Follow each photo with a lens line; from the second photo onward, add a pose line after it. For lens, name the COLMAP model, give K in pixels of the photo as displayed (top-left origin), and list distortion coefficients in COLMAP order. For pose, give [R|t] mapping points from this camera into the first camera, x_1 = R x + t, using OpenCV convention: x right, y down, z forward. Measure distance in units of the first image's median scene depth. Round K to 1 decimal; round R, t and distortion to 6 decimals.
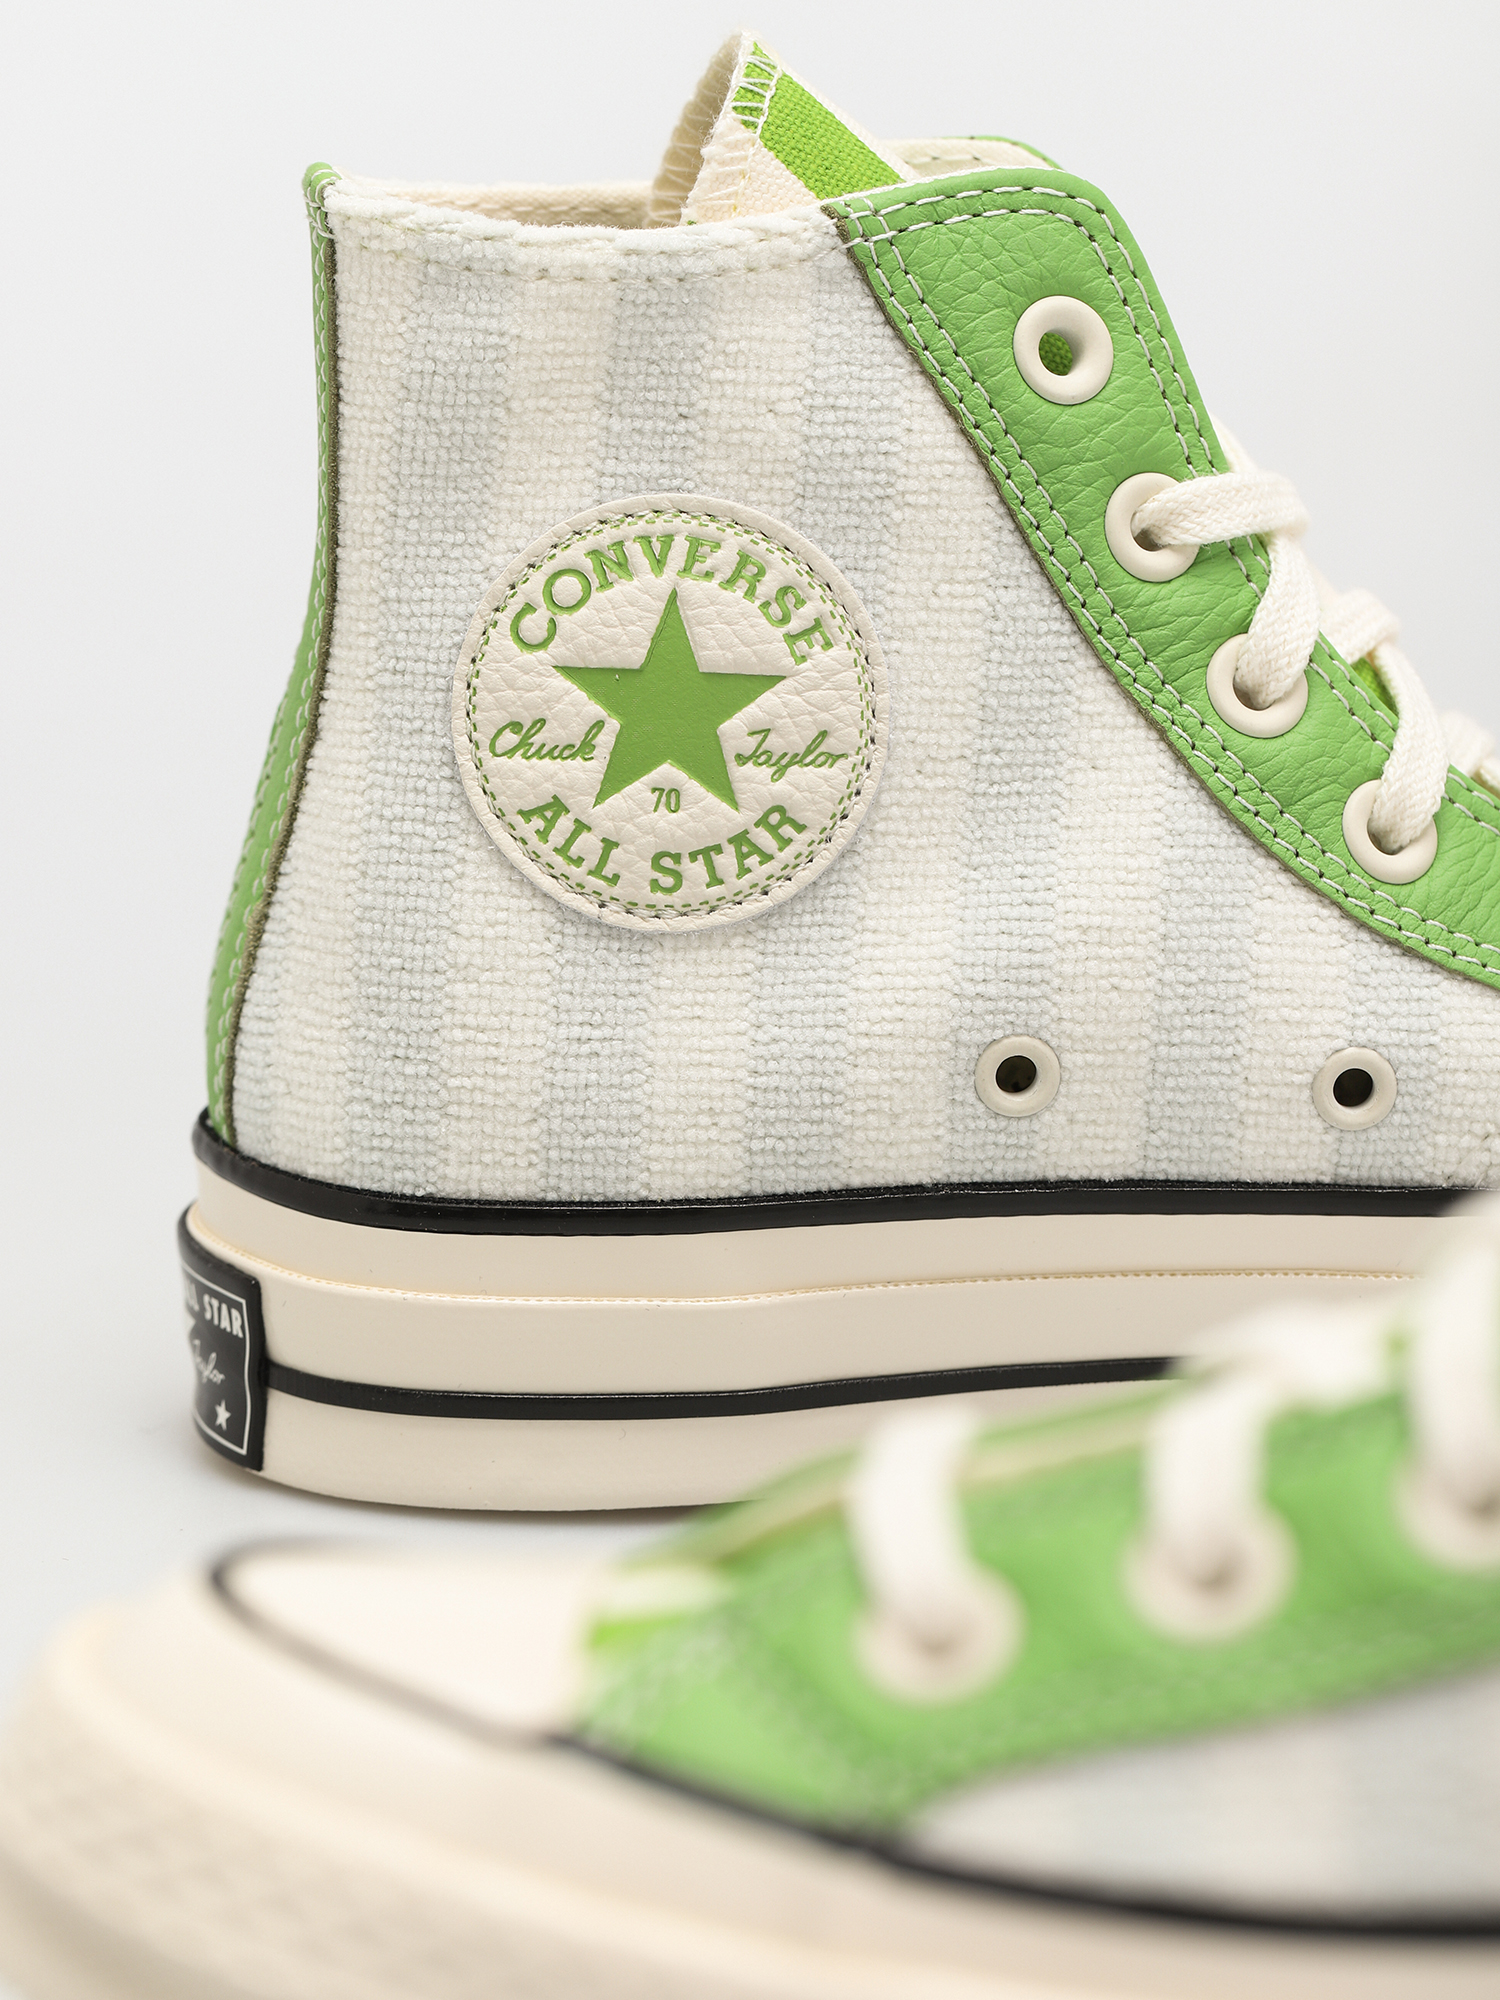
lens RADIAL K [[6431.3, 0, 750.0], [0, 6431.3, 1000.0], [0, 0, 1]] dist [-0.064491, -2.149101]
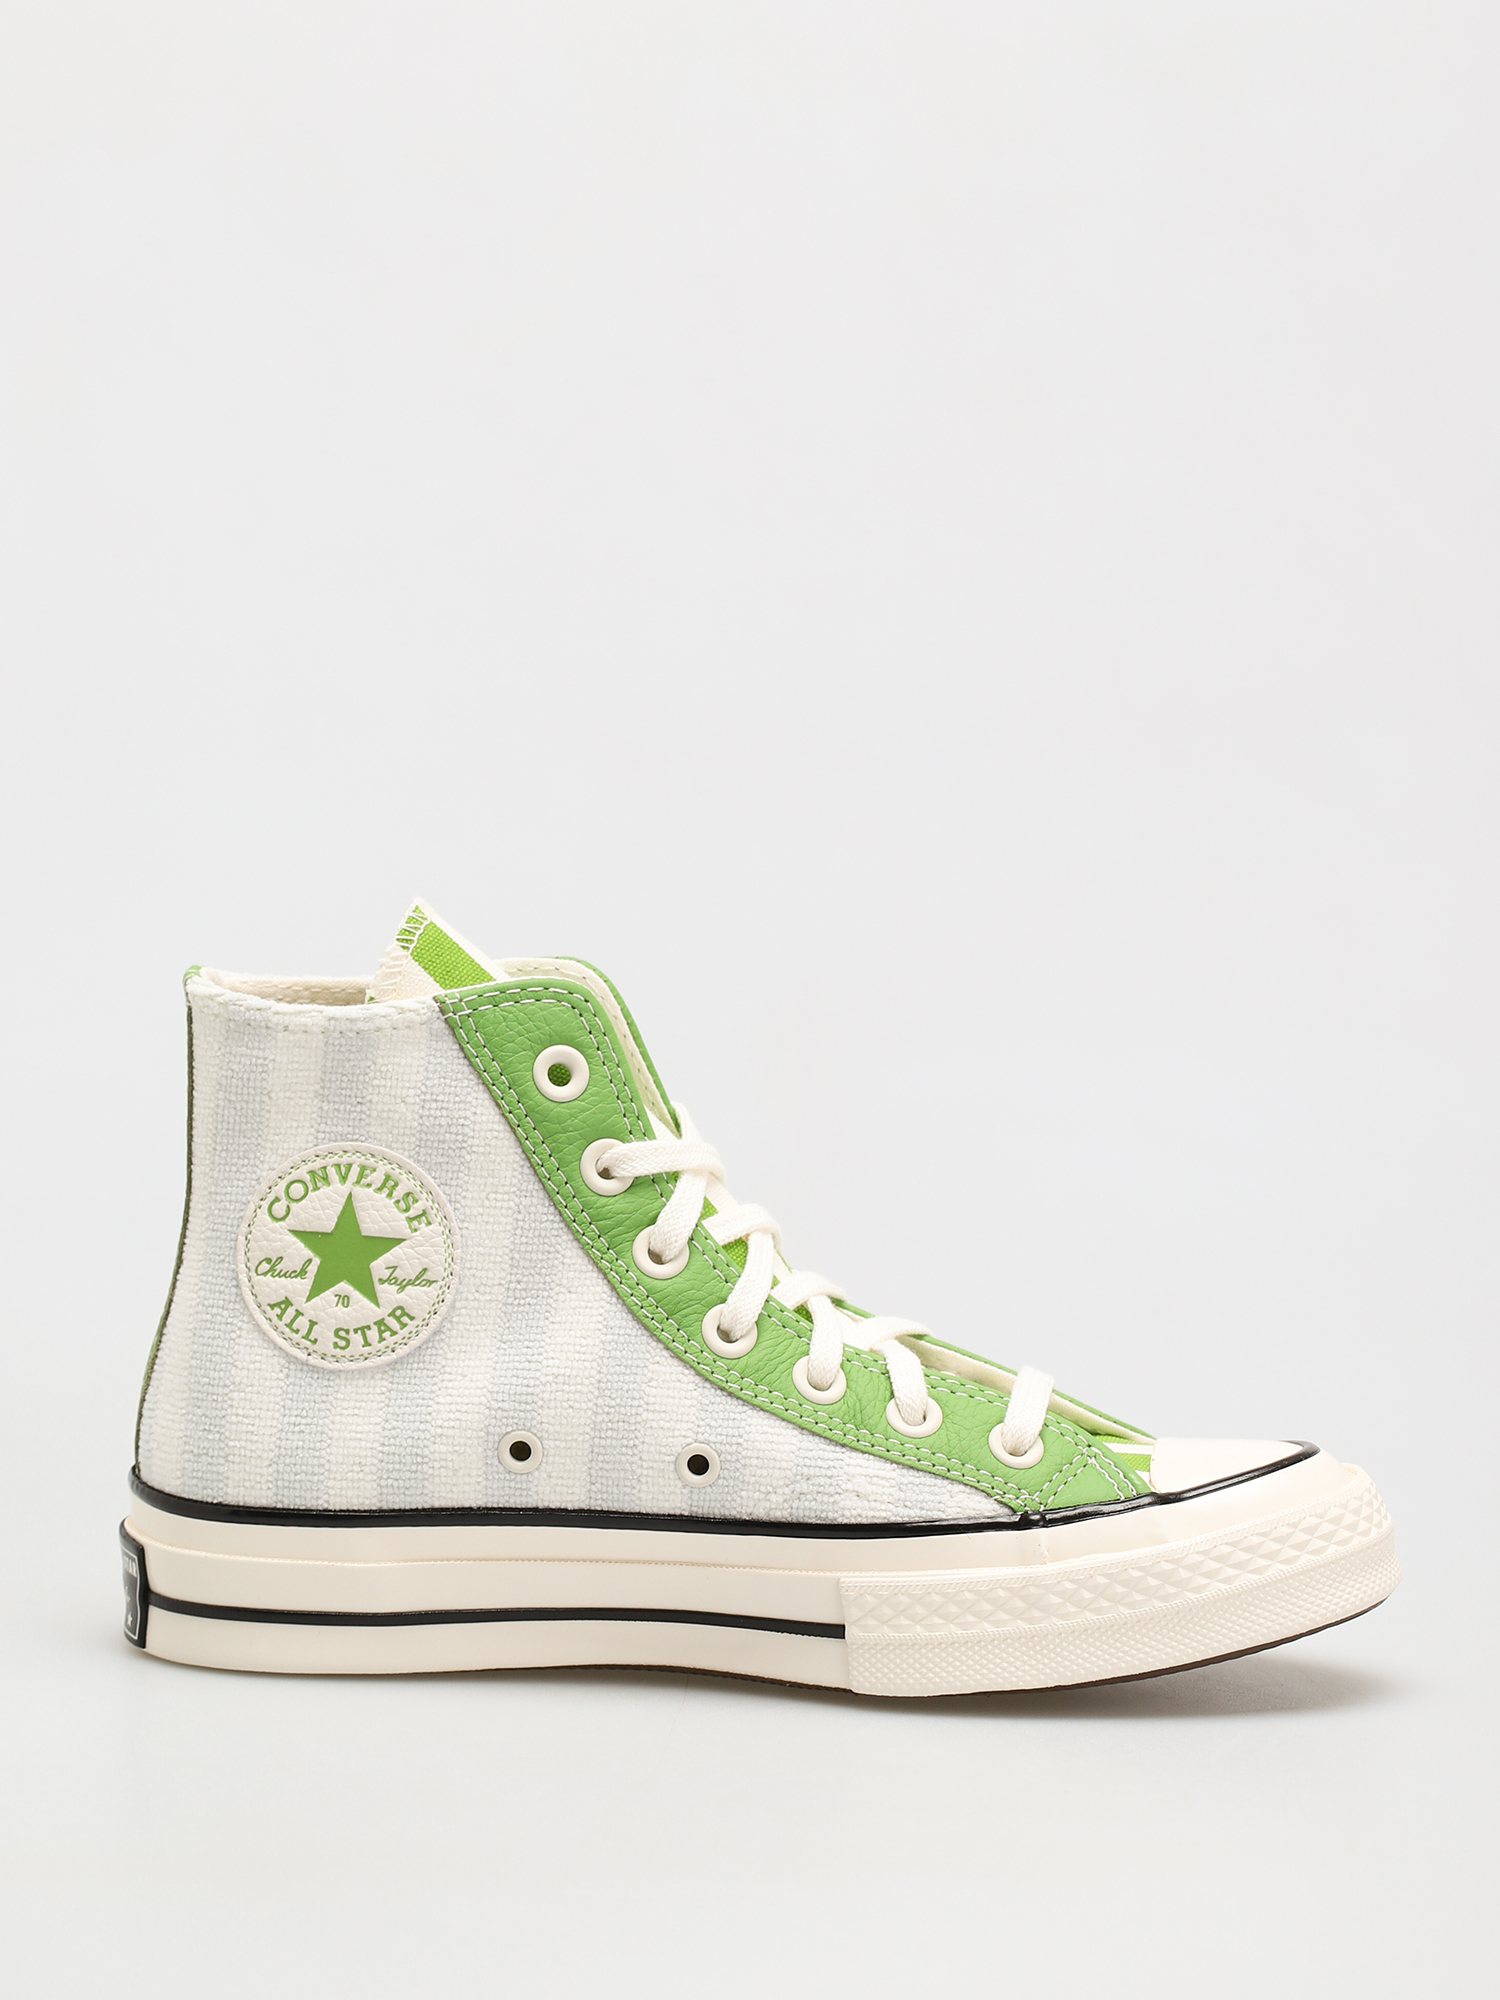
lens RADIAL K [[6431.3, 0, 750.0], [0, 6431.3, 1000.0], [0, 0, 1]] dist [-0.064491, -2.149101]
pose [[0.989216, 0.025932, -0.144150, 0.382316], [-0.038159, 0.995843, -0.082711, 0.033681], [0.141406, 0.087320, 0.986093, -0.889853]]
